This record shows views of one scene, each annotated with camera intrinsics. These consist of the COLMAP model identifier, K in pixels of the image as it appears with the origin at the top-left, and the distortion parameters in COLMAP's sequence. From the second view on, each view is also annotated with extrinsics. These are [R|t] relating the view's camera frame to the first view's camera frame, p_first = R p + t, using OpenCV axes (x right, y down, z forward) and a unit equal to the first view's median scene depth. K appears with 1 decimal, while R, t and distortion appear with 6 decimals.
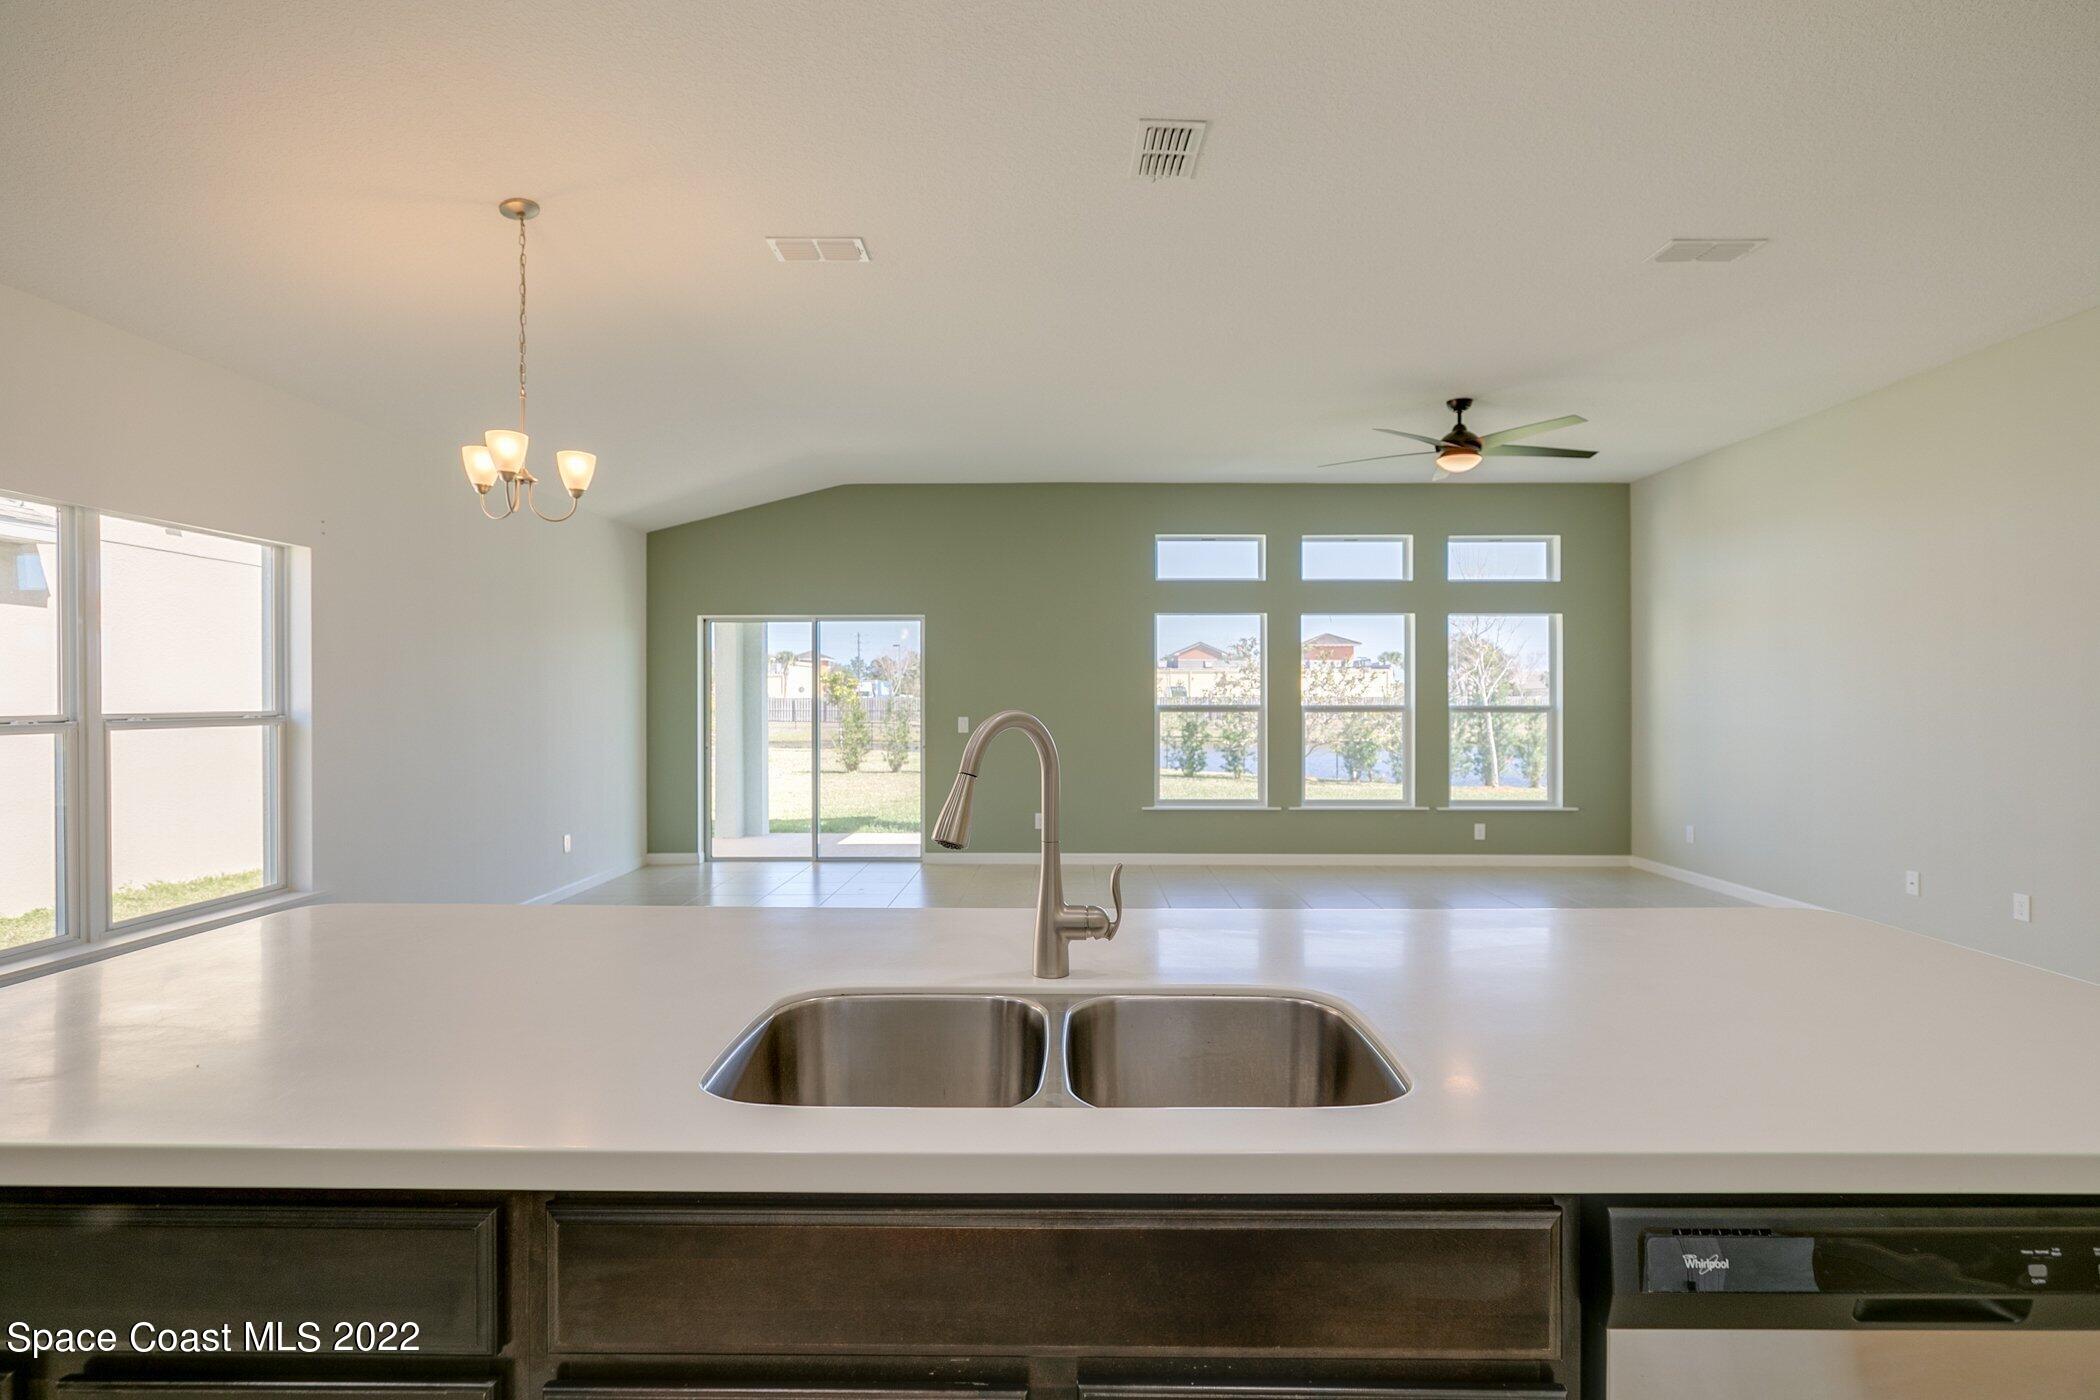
lens RADIAL K [[1012.5, 0, 1059.7], [0, 1012.5, 693.6], [0, 0, 1]] dist [-0.001894, 0.000499]
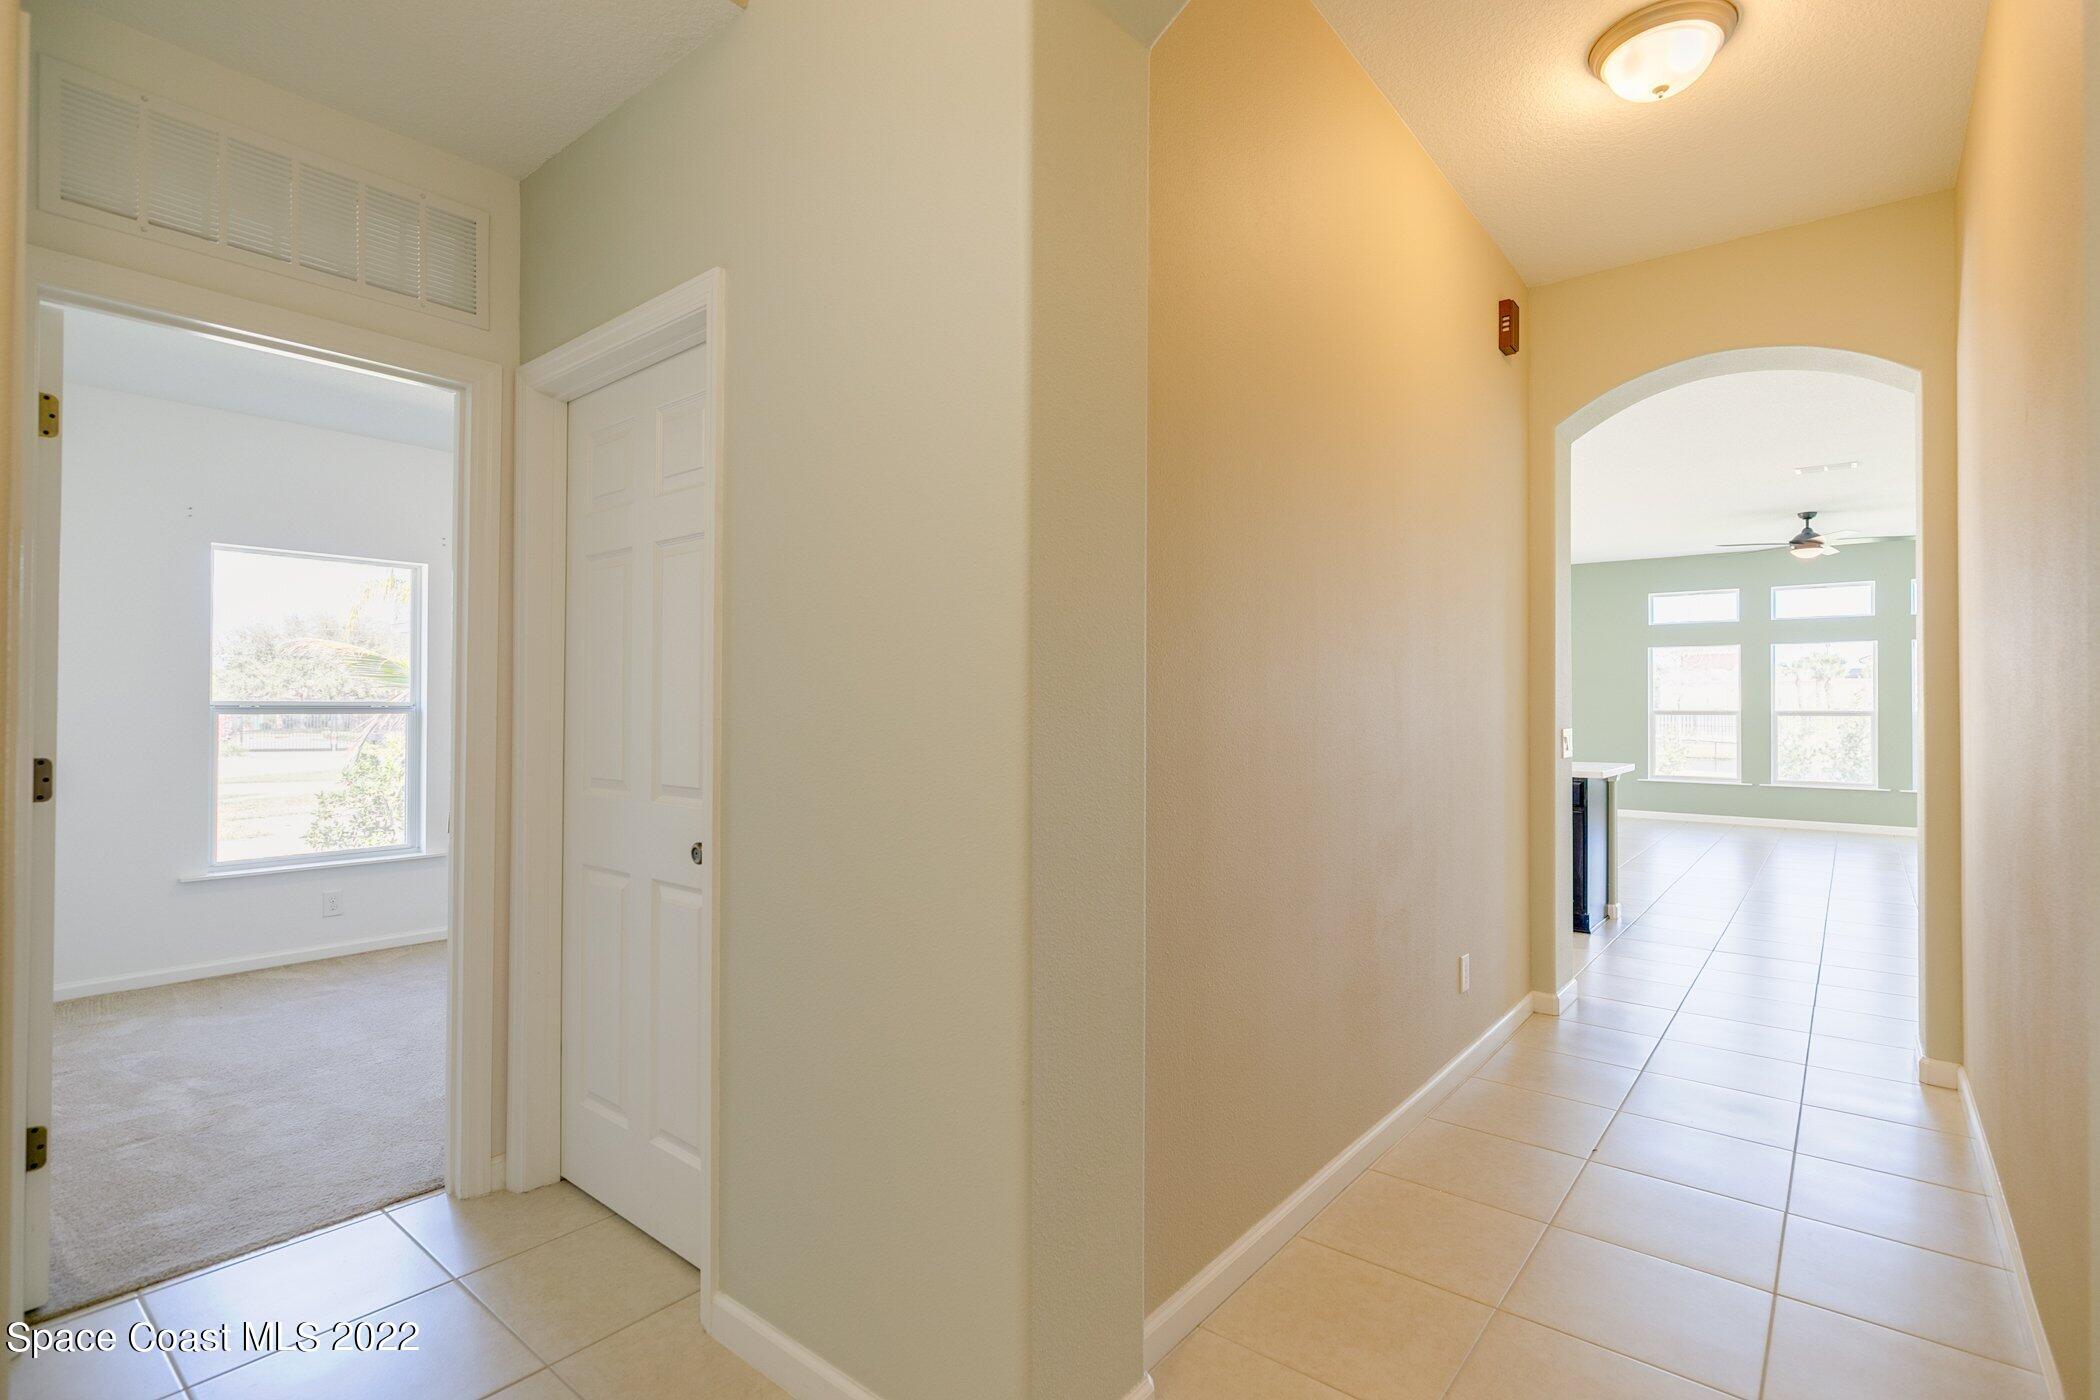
lens RADIAL K [[947.8, 0, 1091.0], [0, 947.8, 685.7], [0, 0, 1]] dist [0.006325, -0.000447]
pose [[0.787158, -0.003540, -0.616741, 0.309207], [-0.008029, 0.999840, -0.015986, 0.005301], [0.616699, 0.017535, 0.787004, -0.590642]]
